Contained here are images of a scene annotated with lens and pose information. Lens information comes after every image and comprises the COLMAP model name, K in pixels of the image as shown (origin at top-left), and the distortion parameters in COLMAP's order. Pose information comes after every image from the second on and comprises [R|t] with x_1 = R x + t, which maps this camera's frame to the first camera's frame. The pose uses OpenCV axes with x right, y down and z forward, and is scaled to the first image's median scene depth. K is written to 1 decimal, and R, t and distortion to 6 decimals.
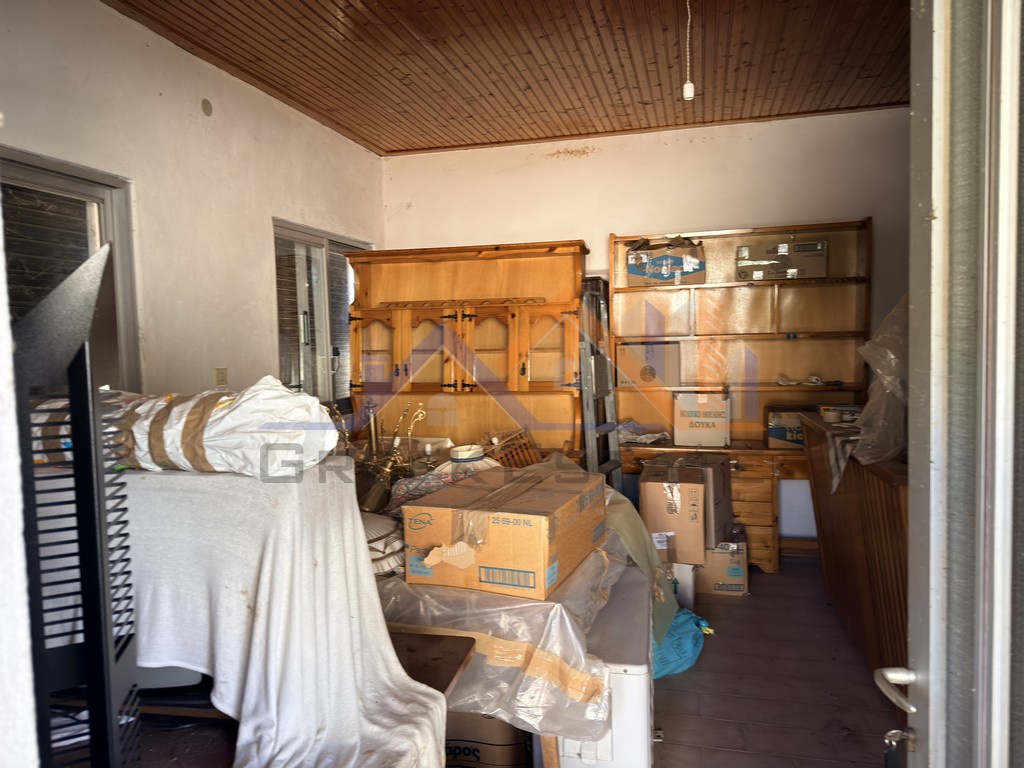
lens RADIAL K [[715.5, 0, 512.0], [0, 715.5, 384.0], [0, 0, 1]] dist [0.097156, -0.183984]
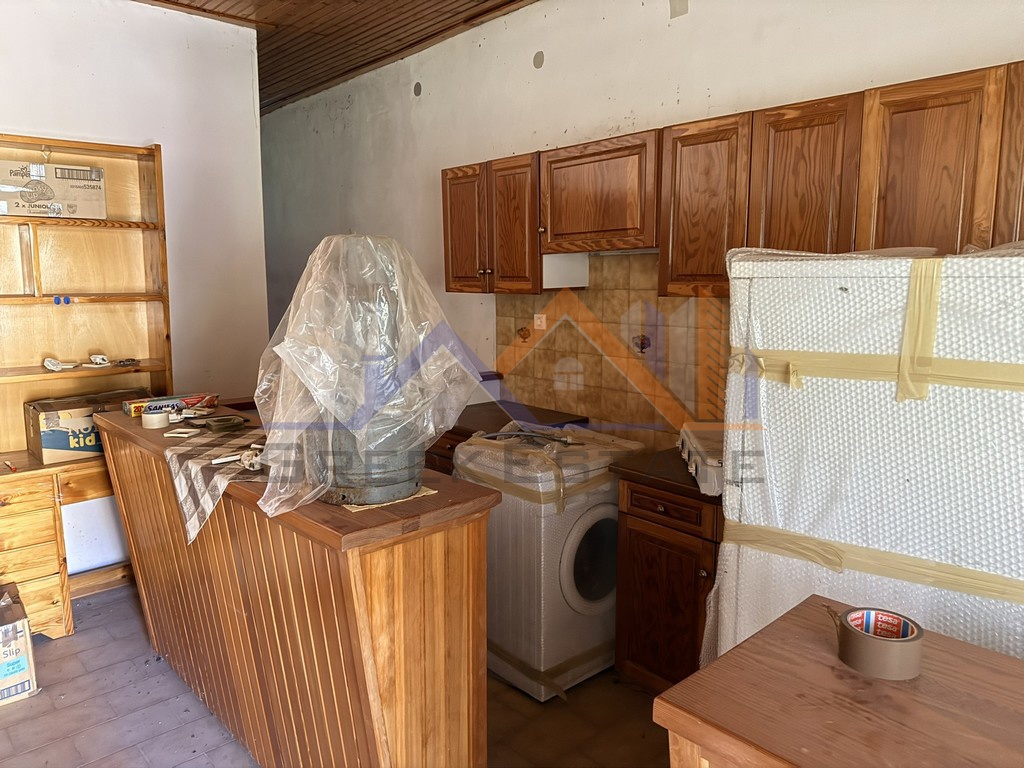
lens RADIAL K [[715.3, 0, 511.8], [0, 715.3, 387.9], [0, 0, 1]] dist [0.039323, -0.044891]
pose [[0.550156, -0.105592, 0.828359, 0.047551], [0.037779, 0.994105, 0.101628, -0.040930], [-0.834207, -0.024617, 0.550902, 0.292030]]
